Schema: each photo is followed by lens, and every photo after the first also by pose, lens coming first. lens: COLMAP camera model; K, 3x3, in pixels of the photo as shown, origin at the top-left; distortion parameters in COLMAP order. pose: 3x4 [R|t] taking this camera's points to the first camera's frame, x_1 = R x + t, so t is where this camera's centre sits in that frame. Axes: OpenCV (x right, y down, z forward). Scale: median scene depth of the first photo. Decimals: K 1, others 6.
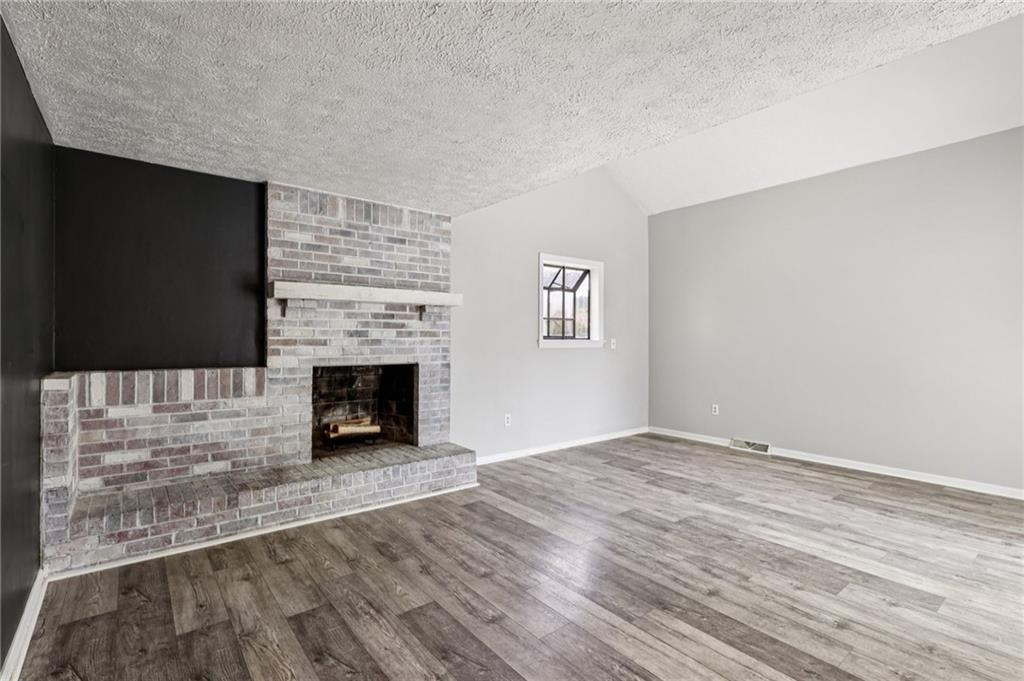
lens RADIAL K [[476.3, 0, 511.8], [0, 476.3, 339.1], [0, 0, 1]] dist [-0.002329, 0.000895]
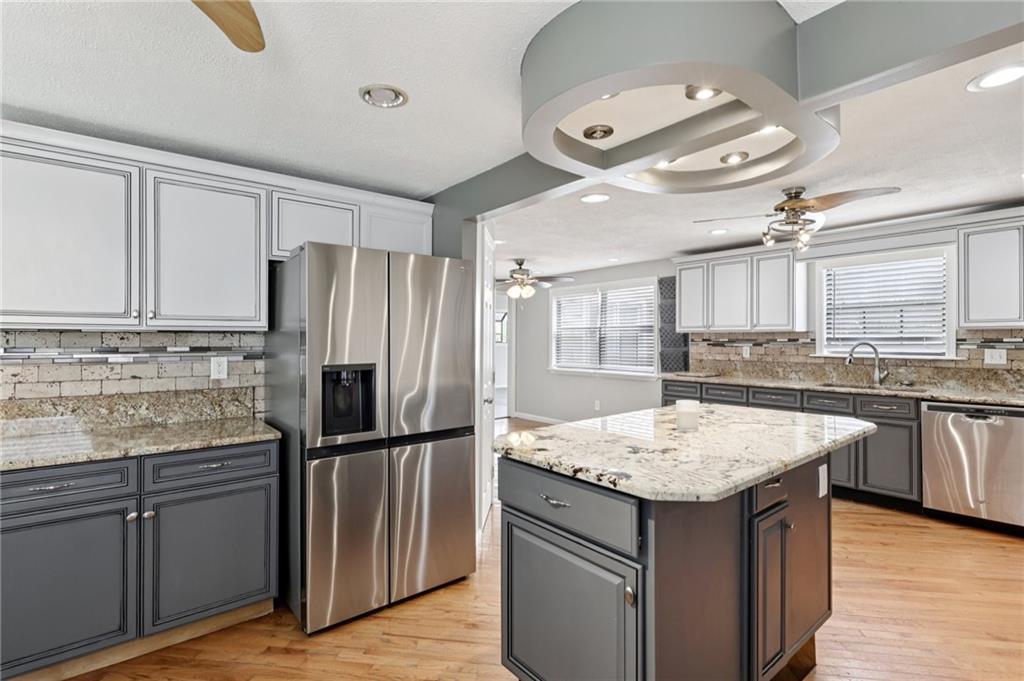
lens RADIAL K [[476.3, 0, 513.1], [0, 476.3, 341.9], [0, 0, 1]] dist [-0.002329, 0.000895]
pose [[0.999926, -0.005281, 0.010977, 0.251183], [0.005204, 0.999962, 0.007000, -0.032526], [-0.011013, -0.006942, 0.999915, -1.920424]]
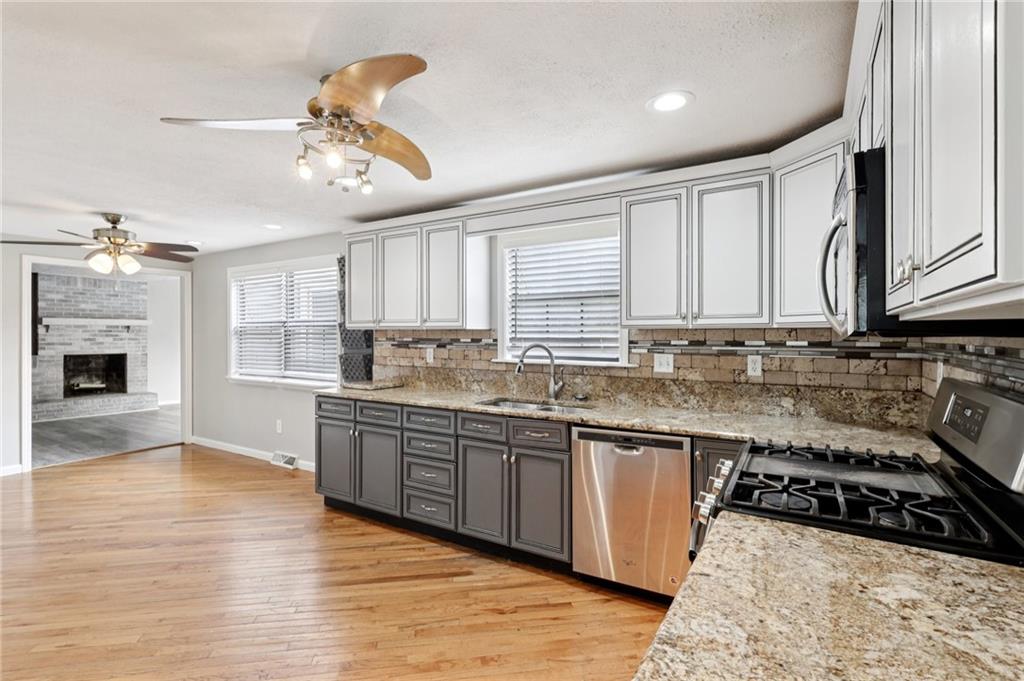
lens RADIAL K [[488.3, 0, 510.3], [0, 488.3, 340.2], [0, 0, 1]] dist [-0.001135, 0.000282]
pose [[0.943064, -0.001939, 0.332605, 0.707808], [-0.001906, 0.999935, 0.011232, -0.035936], [-0.332605, -0.011227, 0.942999, -1.647791]]
